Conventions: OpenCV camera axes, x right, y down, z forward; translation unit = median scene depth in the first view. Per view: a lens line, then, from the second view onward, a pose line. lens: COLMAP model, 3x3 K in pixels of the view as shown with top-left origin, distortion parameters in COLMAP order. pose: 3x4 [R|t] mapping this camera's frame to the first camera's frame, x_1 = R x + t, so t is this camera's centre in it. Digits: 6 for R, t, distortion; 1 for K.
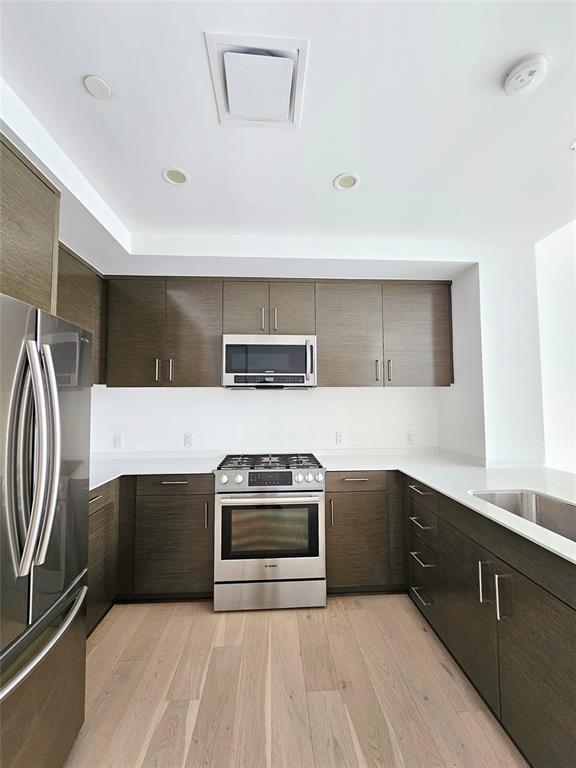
lens RADIAL K [[314.6, 0, 290.4], [0, 314.6, 387.7], [0, 0, 1]] dist [0.000404, 0.000330]
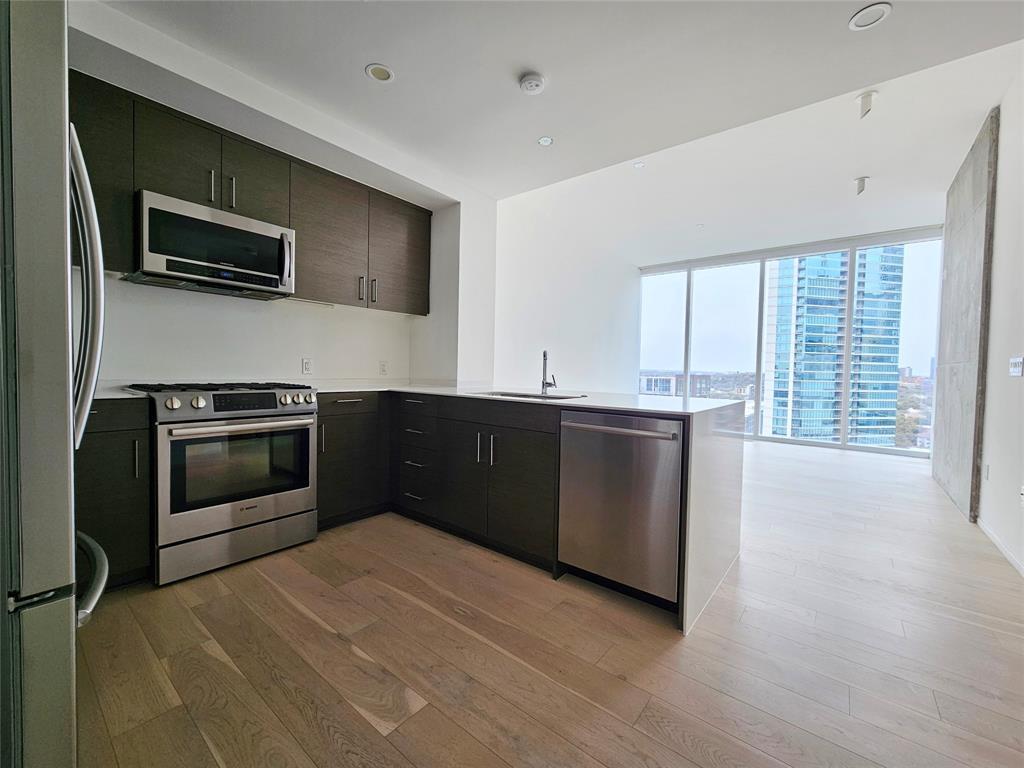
lens RADIAL K [[416.6, 0, 517.3], [0, 416.6, 382.3], [0, 0, 1]] dist [0.000931, 0.000036]
pose [[0.669586, -0.002443, 0.742731, -0.373144], [-0.068127, 0.995577, 0.064693, 0.125718], [-0.739604, -0.093918, 0.666458, -0.174468]]
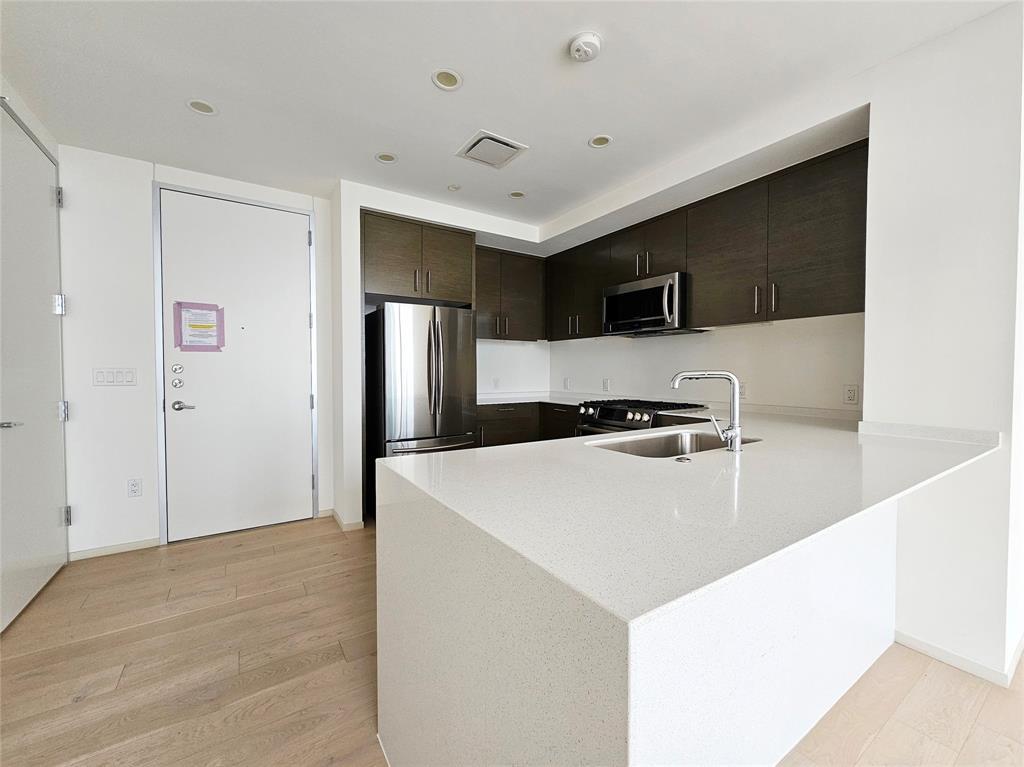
lens RADIAL K [[419.5, 0, 512.0], [0, 419.5, 383.5], [0, 0, 1]] dist [0.000404, 0.000330]
pose [[0.499429, 0.031829, -0.865770, 1.035589], [0.046531, 0.996897, 0.063491, 0.064044], [0.865104, -0.071994, 0.496399, -0.044128]]
